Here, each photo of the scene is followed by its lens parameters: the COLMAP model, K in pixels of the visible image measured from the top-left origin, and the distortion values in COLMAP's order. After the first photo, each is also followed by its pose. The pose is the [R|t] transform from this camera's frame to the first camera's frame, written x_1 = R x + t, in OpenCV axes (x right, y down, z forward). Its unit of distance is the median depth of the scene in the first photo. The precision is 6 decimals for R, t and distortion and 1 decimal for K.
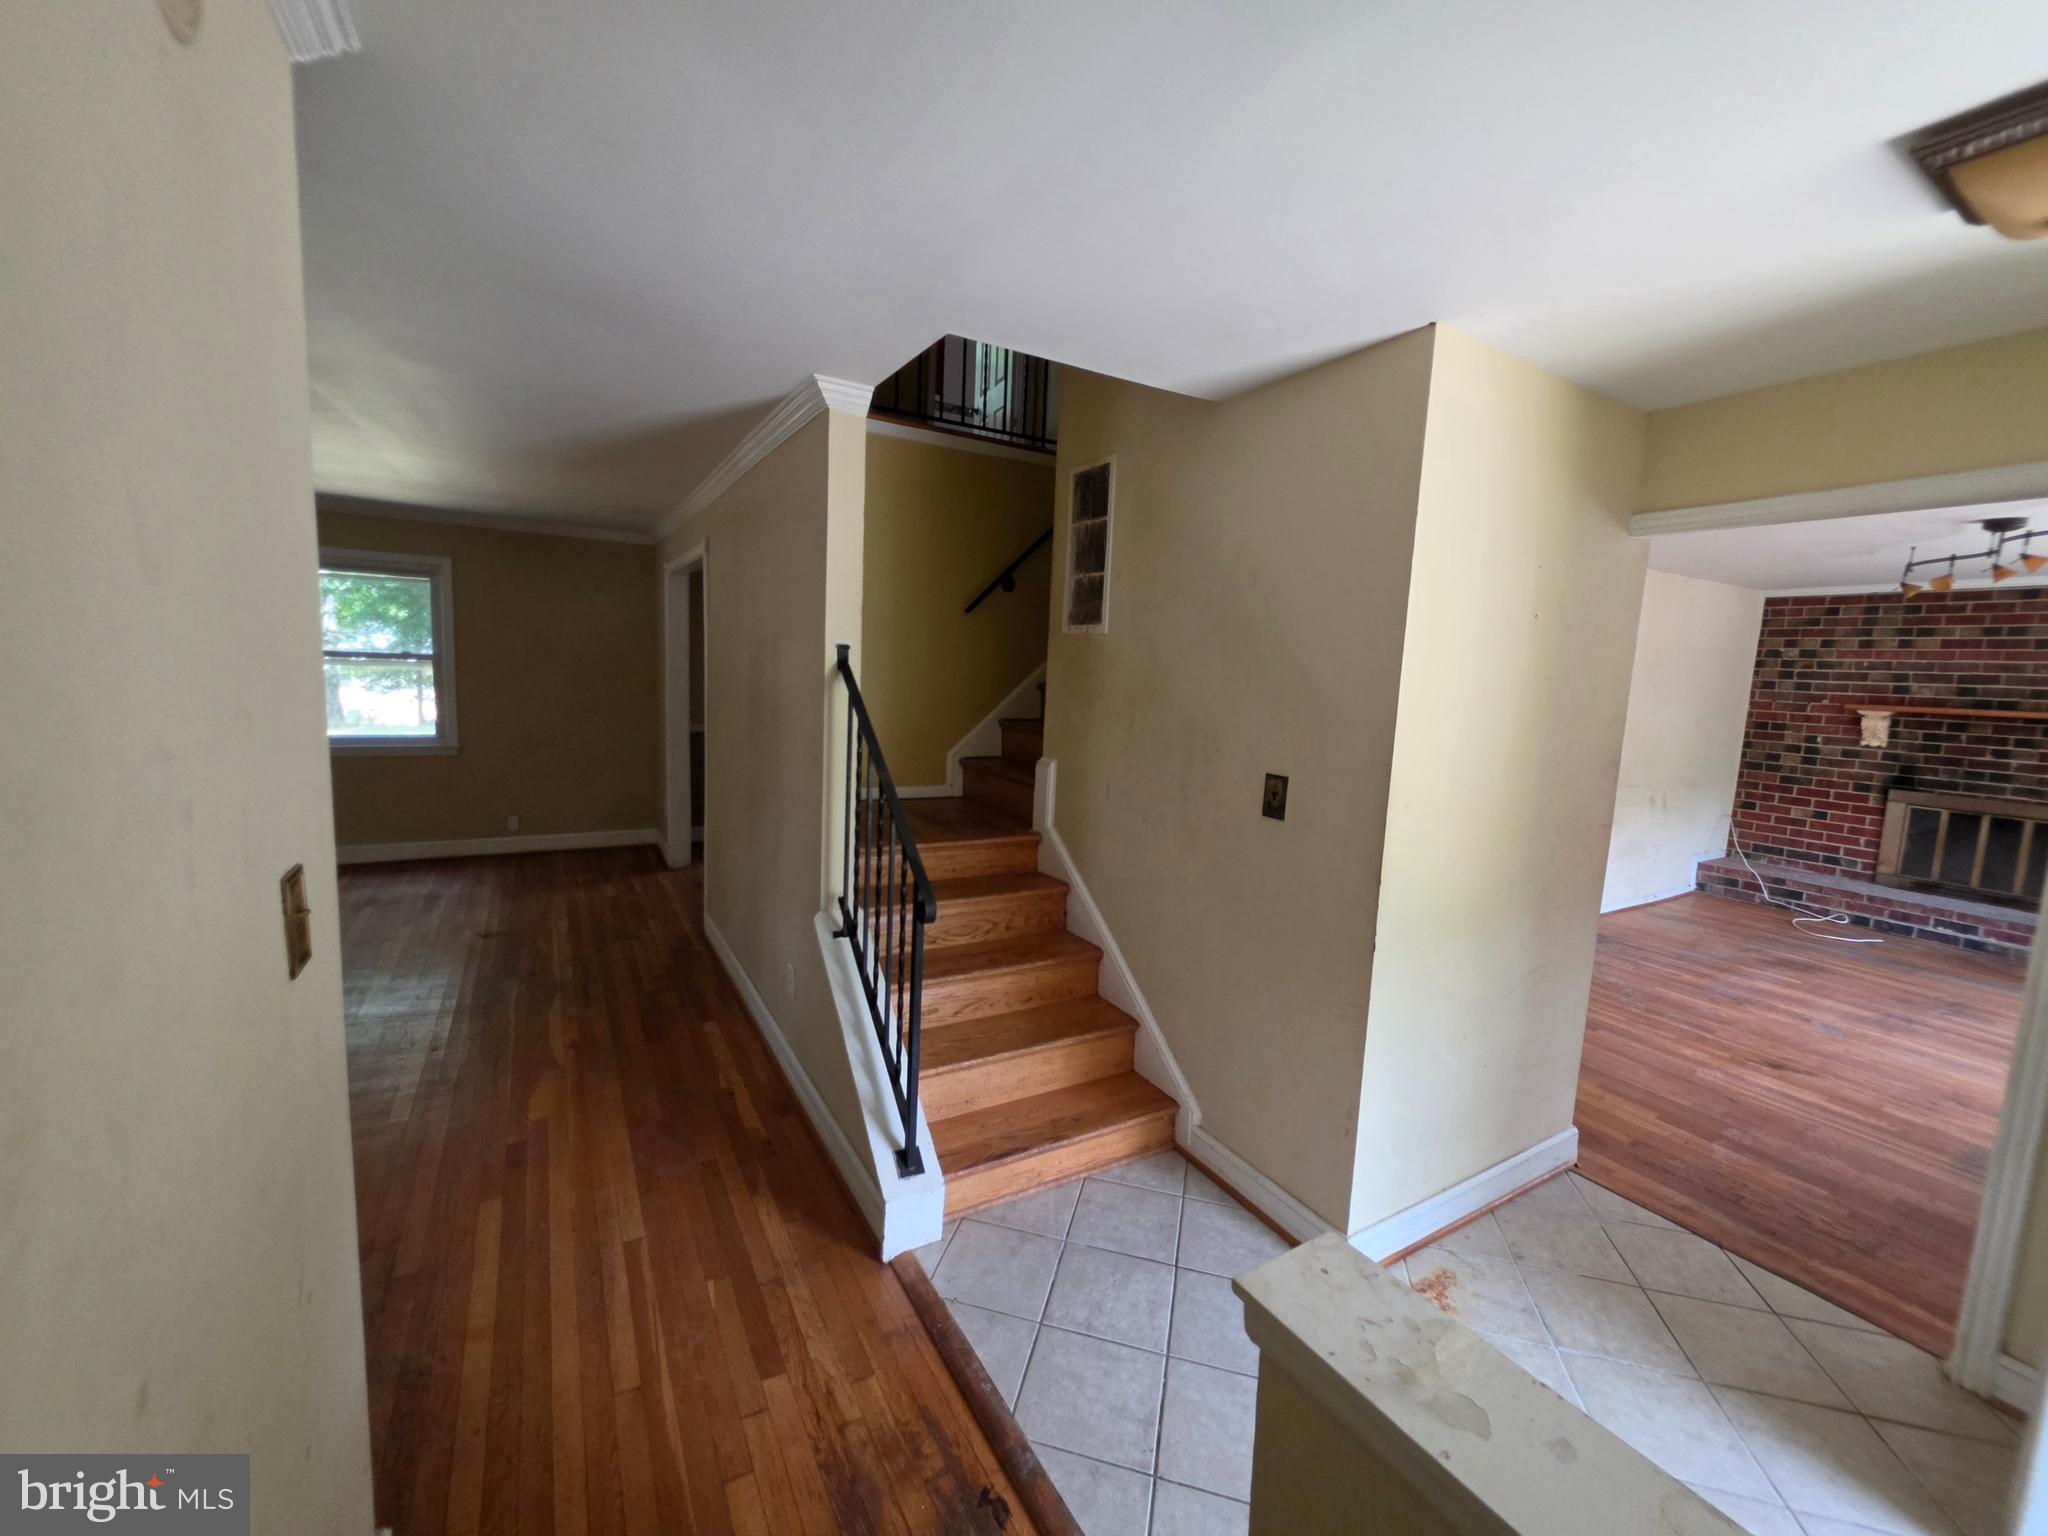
lens RADIAL K [[824.5, 0, 1021.1], [0, 824.5, 760.1], [0, 0, 1]] dist [-0.010070, 0.001720]
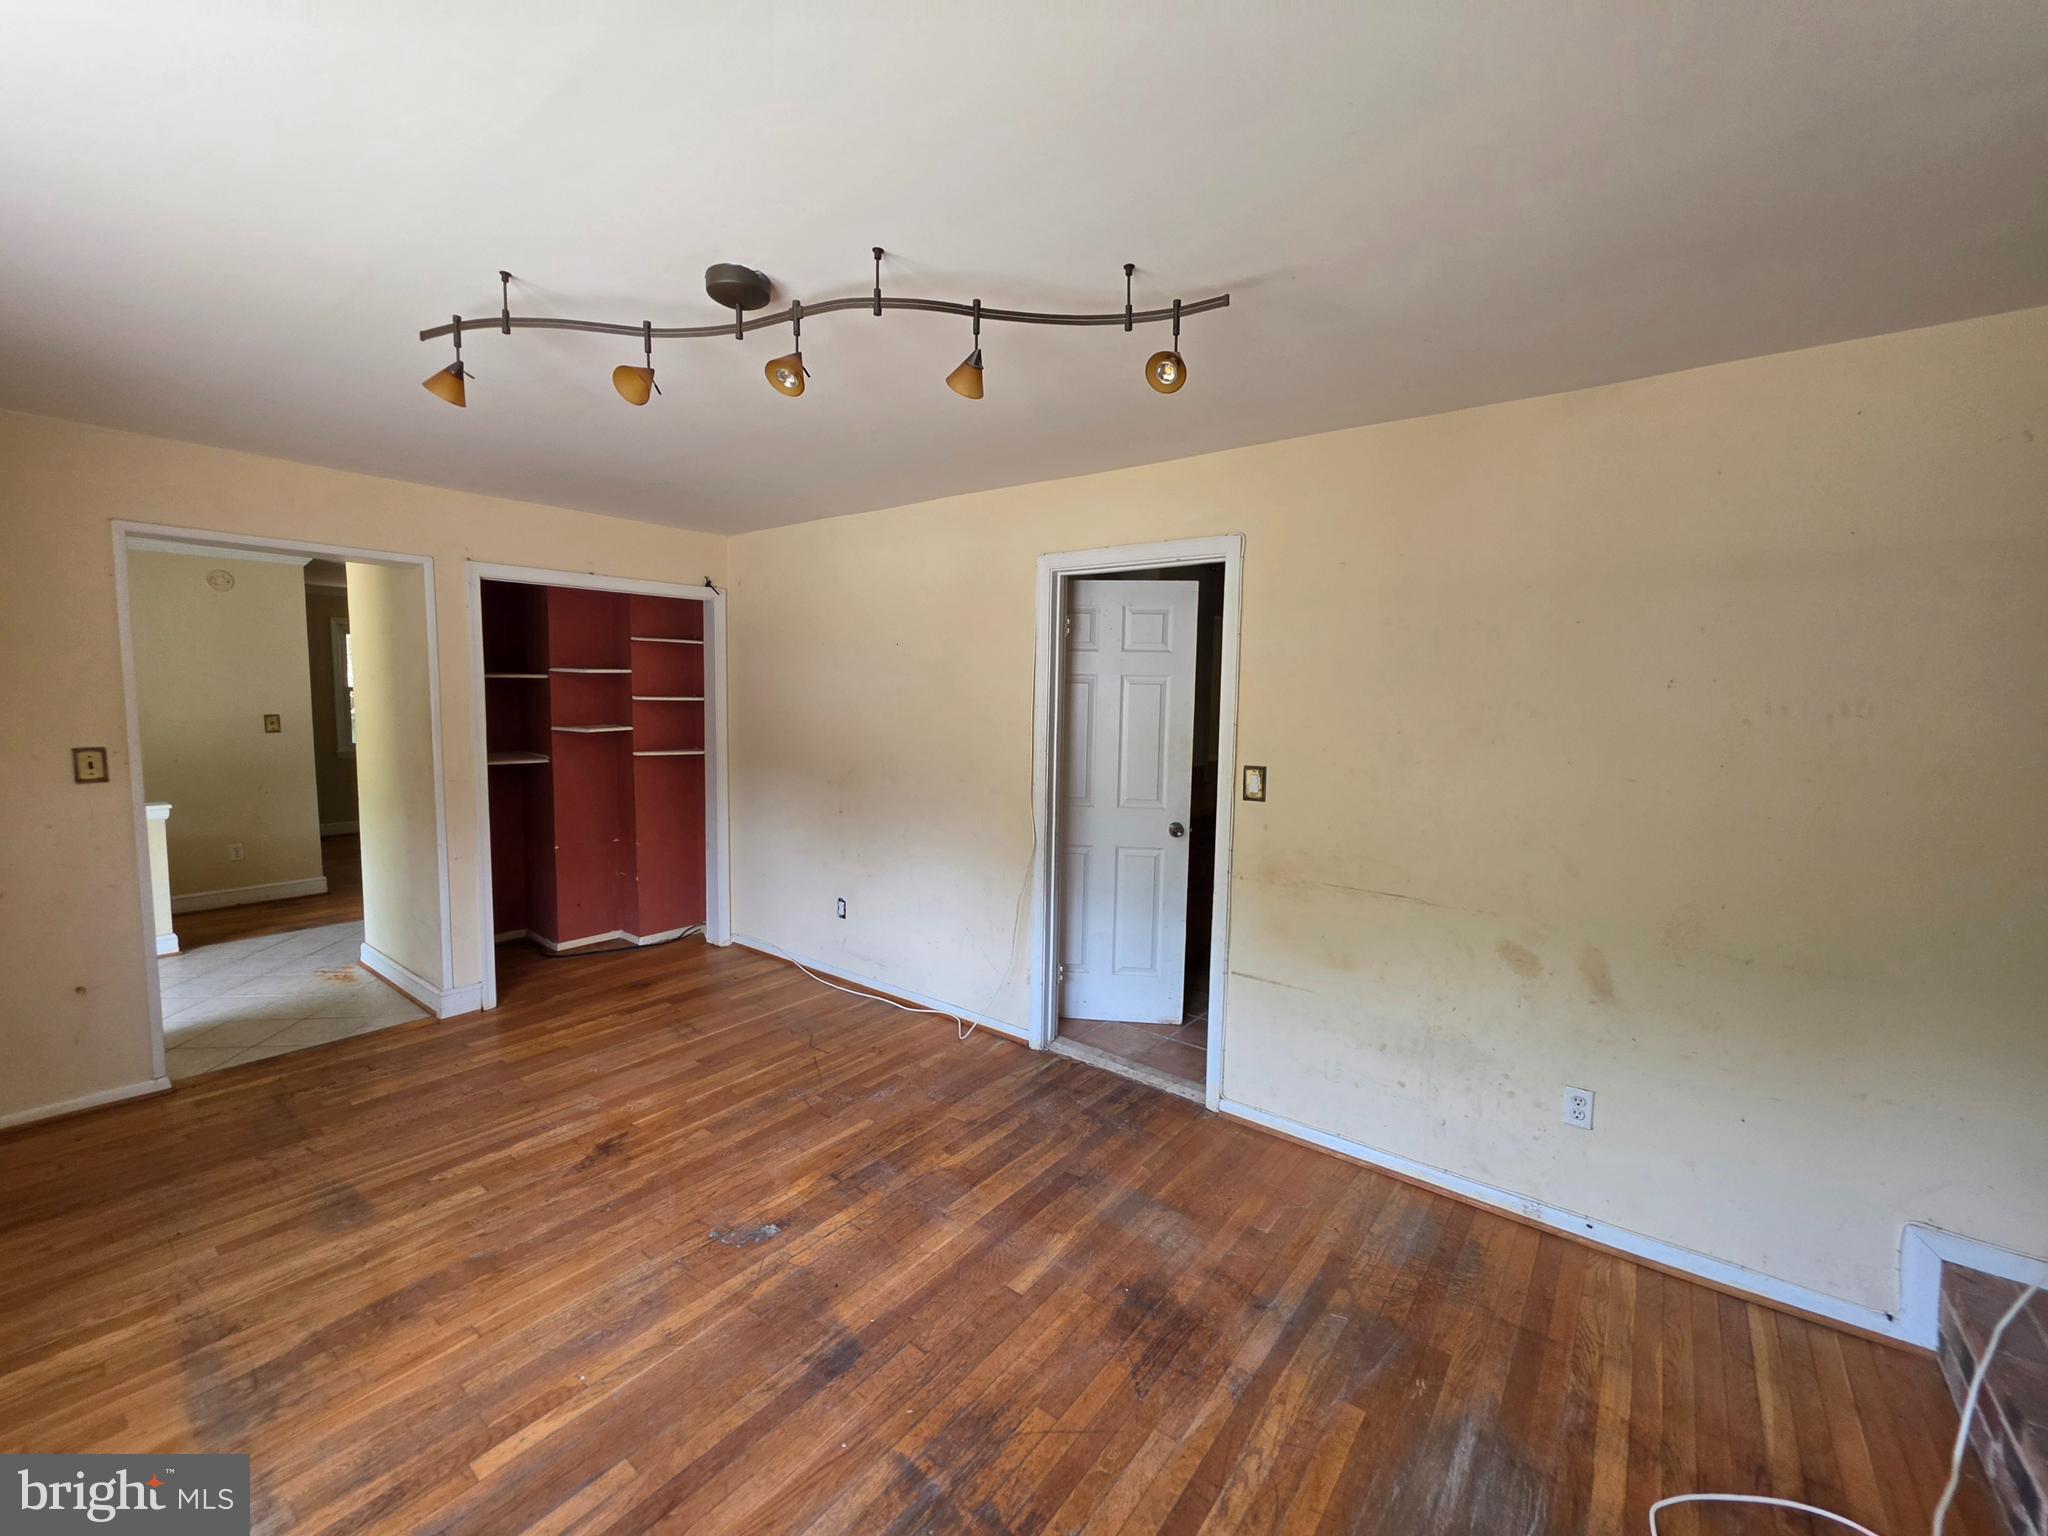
lens RADIAL K [[824.5, 0, 1013.1], [0, 824.5, 756.1], [0, 0, 1]] dist [-0.010070, 0.001720]
pose [[0.375293, 0.037910, -0.926131, 1.076902], [-0.111745, 0.993726, -0.004605, -0.020028], [0.920146, 0.105219, 0.377175, 0.621520]]
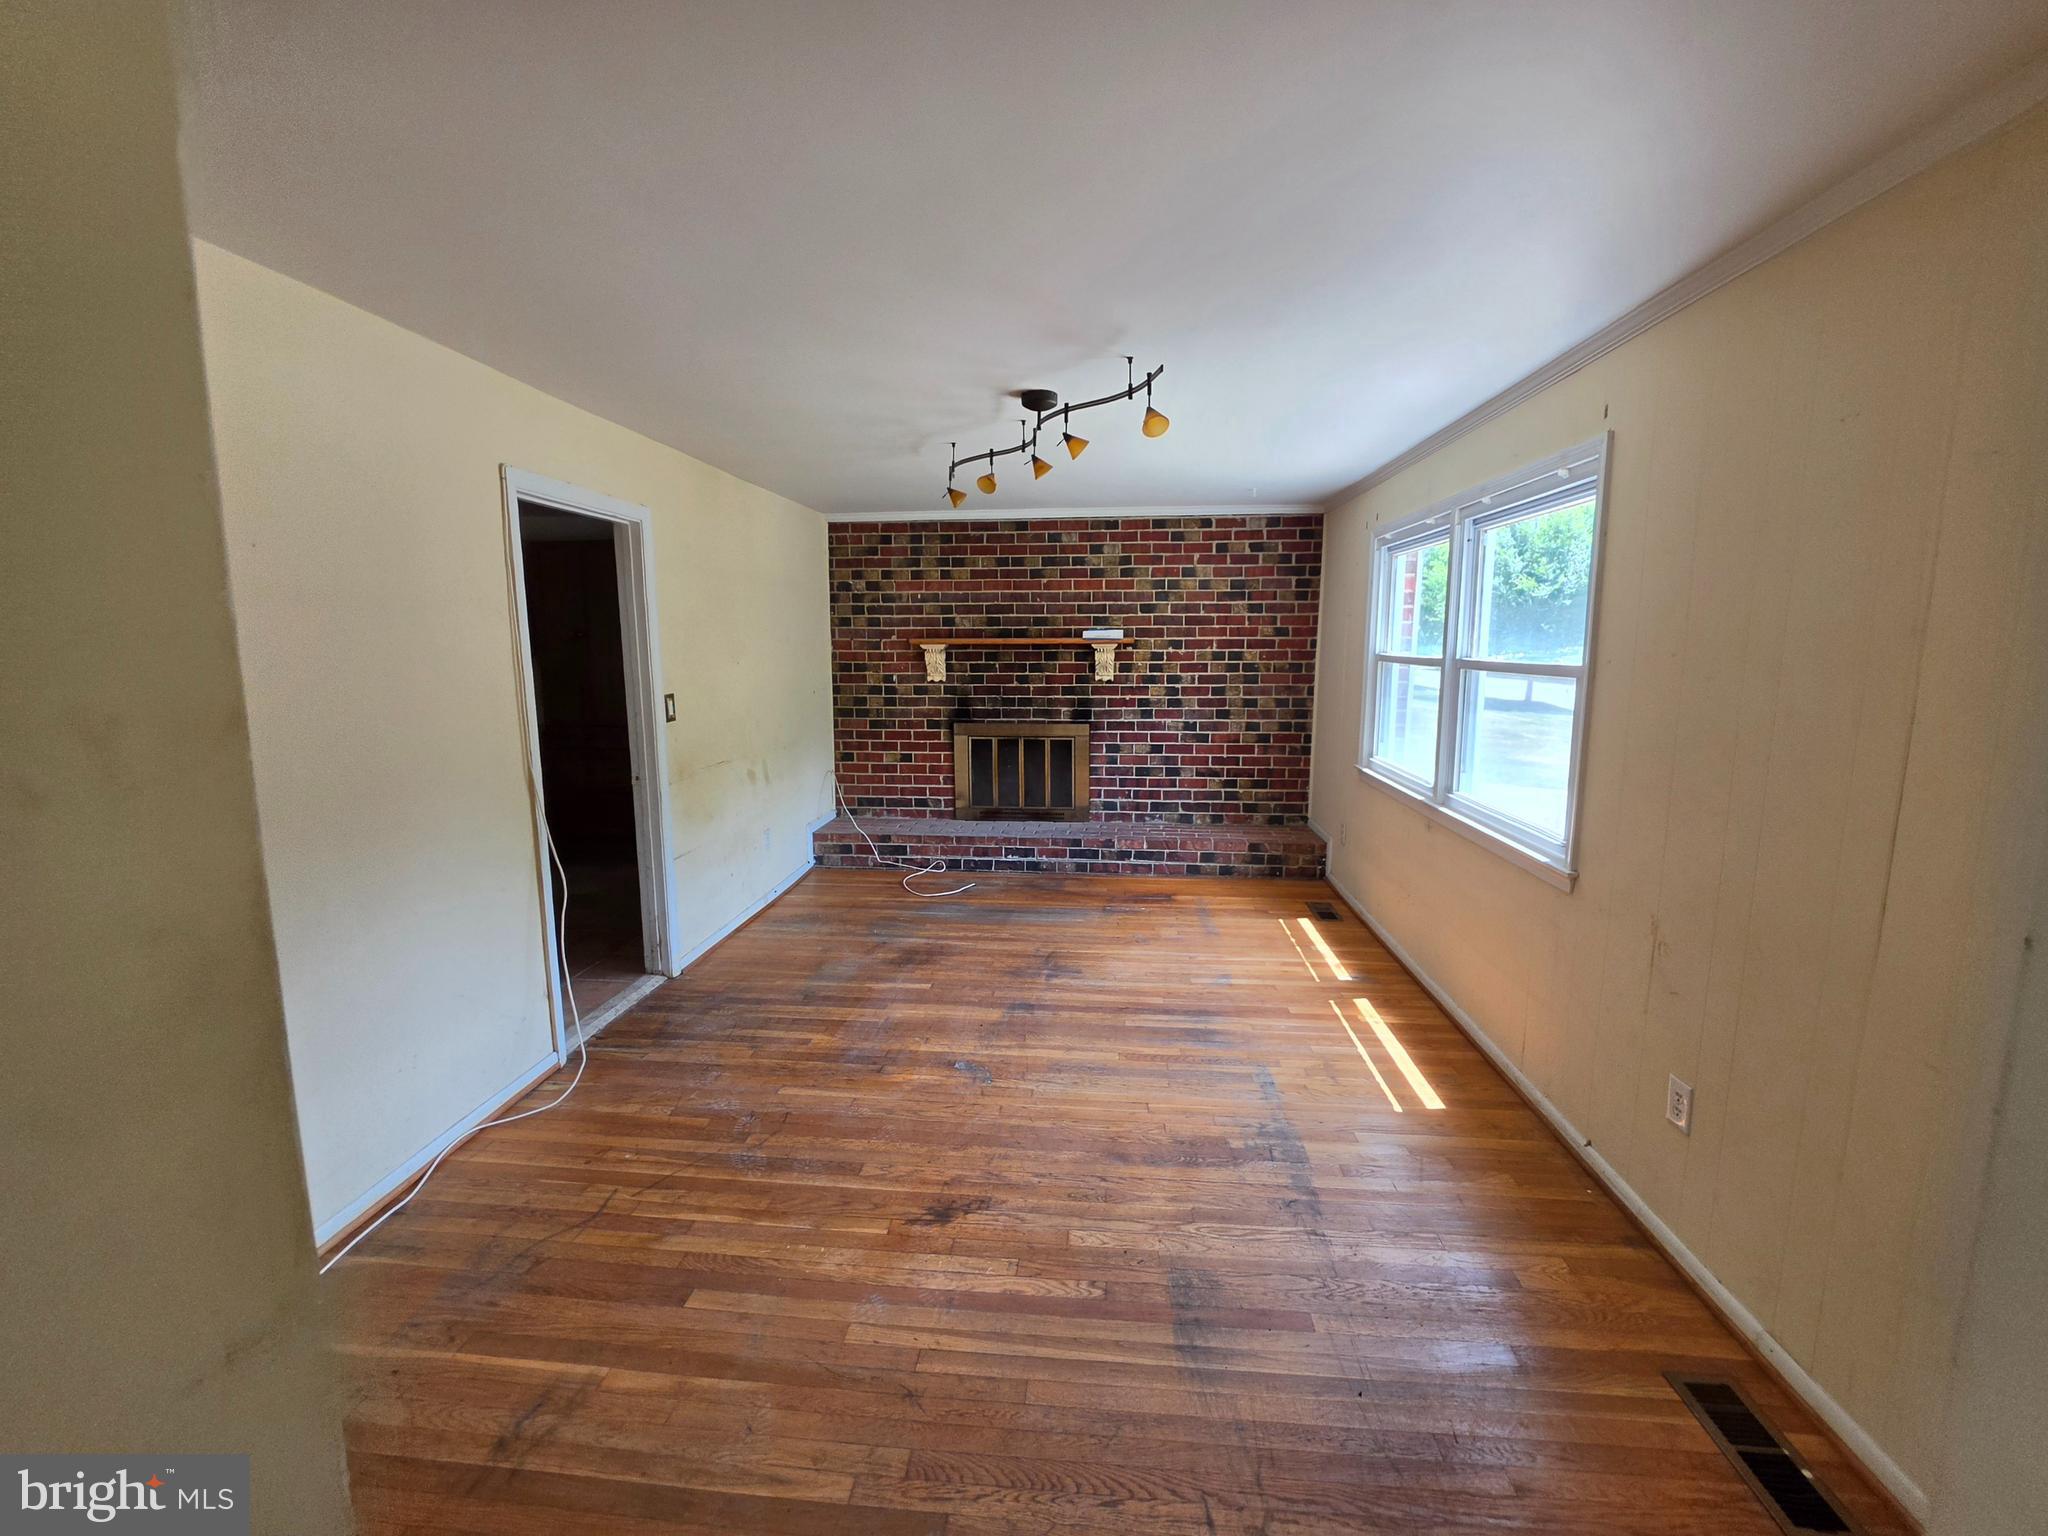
lens RADIAL K [[824.5, 0, 1034.5], [0, 824.5, 768.7], [0, 0, 1]] dist [-0.010070, 0.001720]
pose [[0.572216, -0.167562, 0.802803, 0.311816], [0.119530, 0.985491, 0.120496, -0.018935], [-0.811346, 0.027009, 0.583942, 0.343174]]
